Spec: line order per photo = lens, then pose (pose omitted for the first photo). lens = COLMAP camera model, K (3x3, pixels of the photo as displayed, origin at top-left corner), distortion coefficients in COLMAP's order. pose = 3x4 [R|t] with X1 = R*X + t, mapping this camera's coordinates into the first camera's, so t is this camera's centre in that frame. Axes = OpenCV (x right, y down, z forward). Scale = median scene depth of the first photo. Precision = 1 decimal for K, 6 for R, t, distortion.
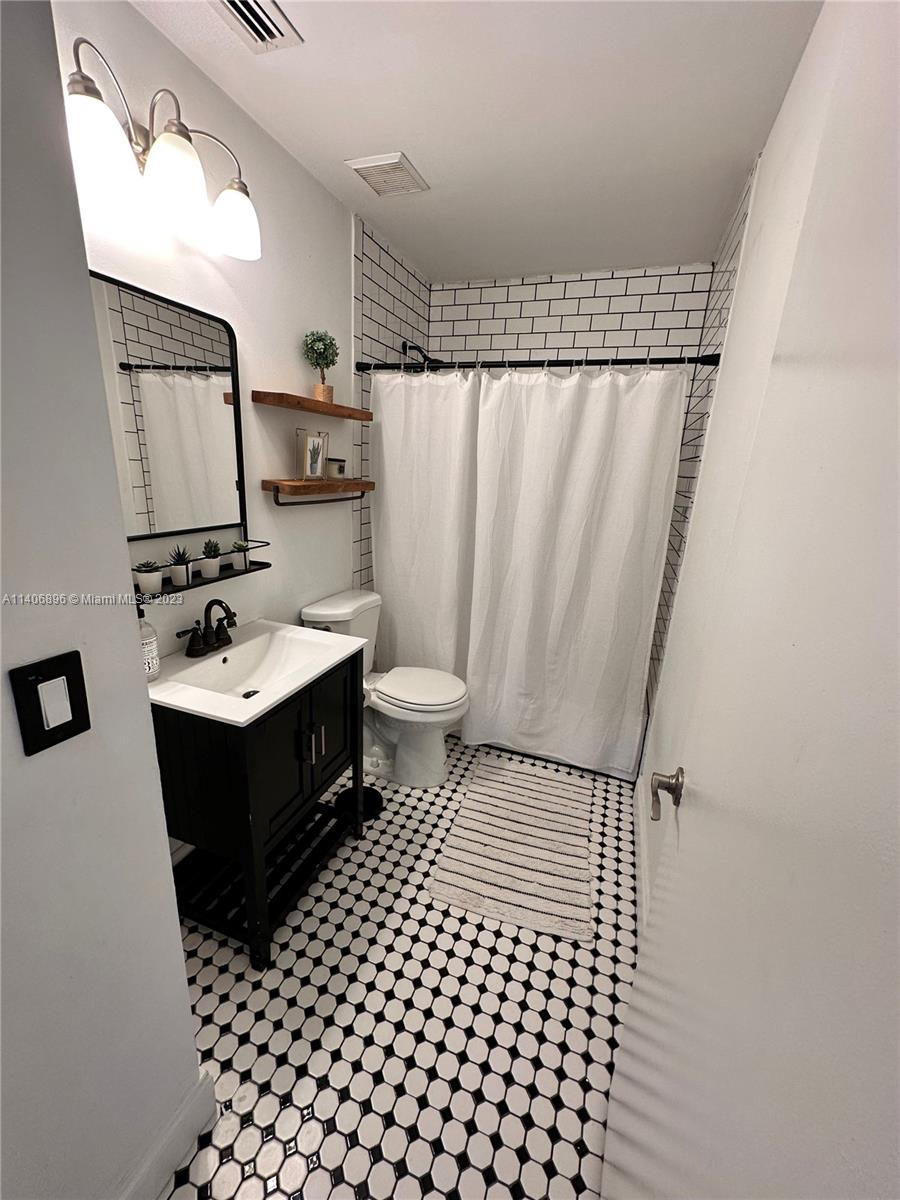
lens RADIAL K [[481.2, 0, 453.4], [0, 481.2, 600.1], [0, 0, 1]] dist [-0.000191, 0.000476]
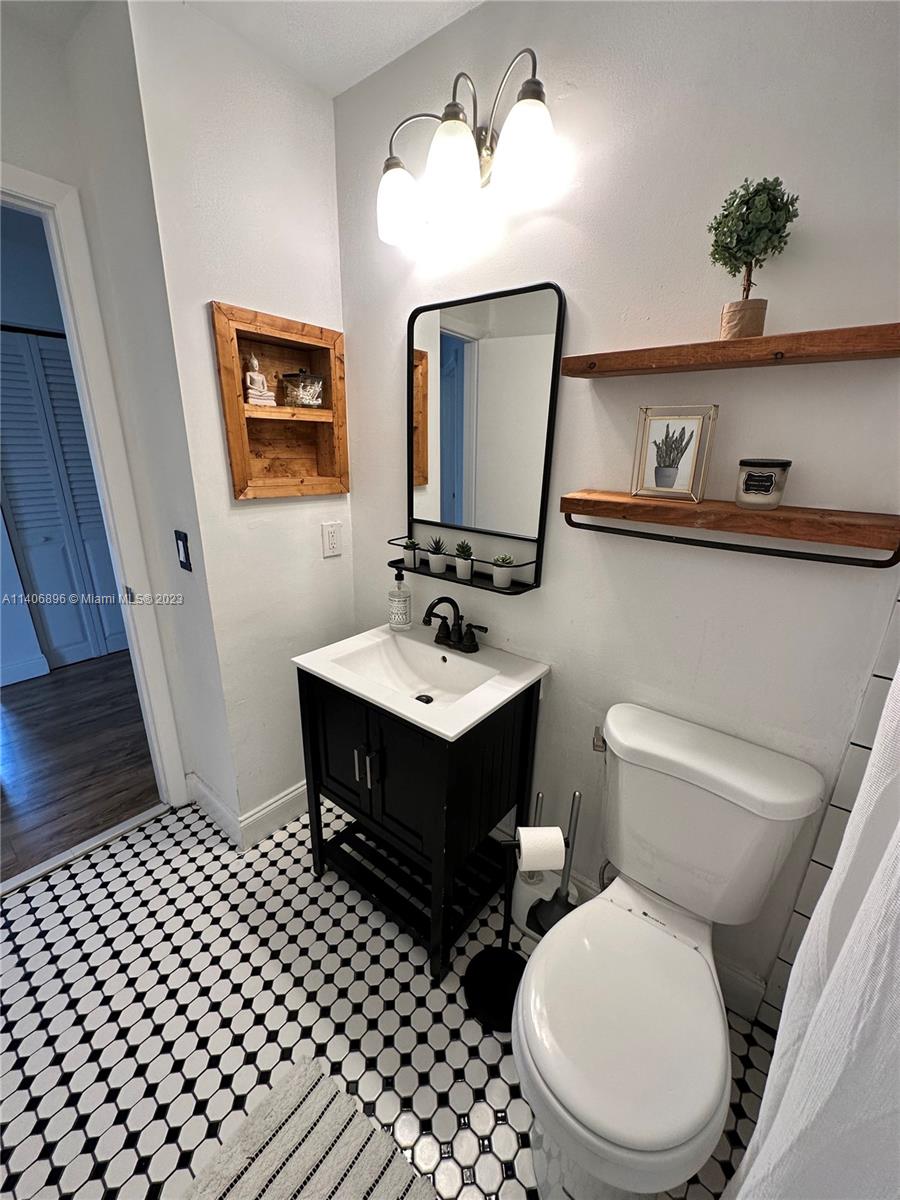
lens RADIAL K [[481.2, 0, 449.8], [0, 481.2, 600.0], [0, 0, 1]] dist [-0.000191, 0.000476]
pose [[-0.332110, 0.230898, -0.914543, 0.381336], [-0.299885, 0.893421, 0.334467, -0.303949], [0.894300, 0.385337, -0.227471, 1.130993]]
